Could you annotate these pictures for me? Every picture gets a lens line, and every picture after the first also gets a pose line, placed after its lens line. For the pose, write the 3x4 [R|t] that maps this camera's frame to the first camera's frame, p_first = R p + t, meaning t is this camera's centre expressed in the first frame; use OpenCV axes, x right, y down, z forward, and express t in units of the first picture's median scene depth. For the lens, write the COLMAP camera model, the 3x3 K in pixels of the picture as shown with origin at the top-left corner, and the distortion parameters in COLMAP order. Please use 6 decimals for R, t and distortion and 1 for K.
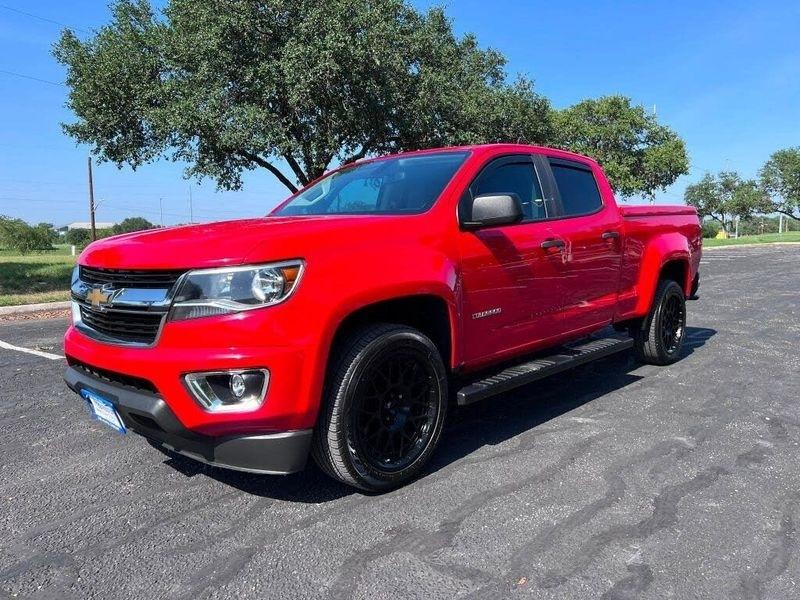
lens RADIAL K [[604.6, 0, 400.8], [0, 604.6, 298.4], [0, 0, 1]] dist [0.045459, -0.048434]
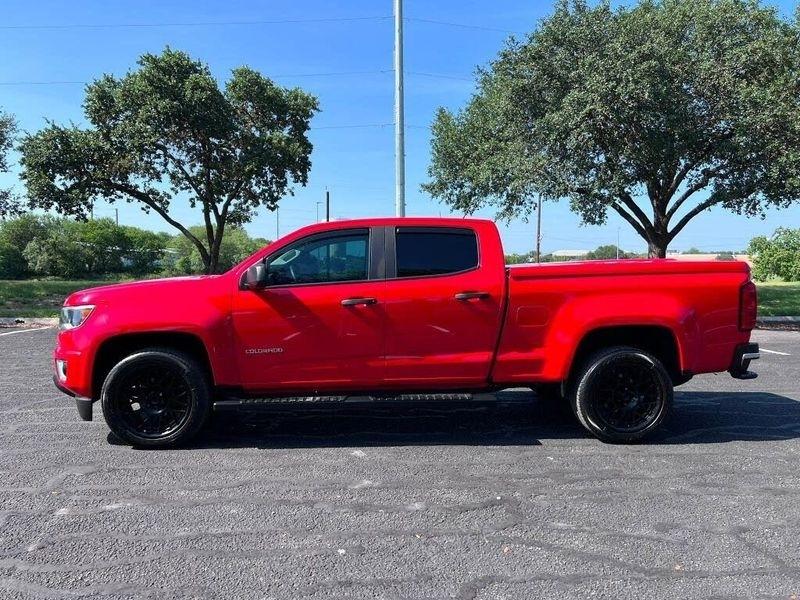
lens RADIAL K [[604.6, 0, 396.7], [0, 604.6, 299.1], [0, 0, 1]] dist [0.045459, -0.048434]
pose [[0.715079, 0.051830, -0.697120, 0.357448], [-0.080336, 0.996733, -0.008300, -0.028745], [0.694412, 0.061939, 0.716907, 0.061296]]
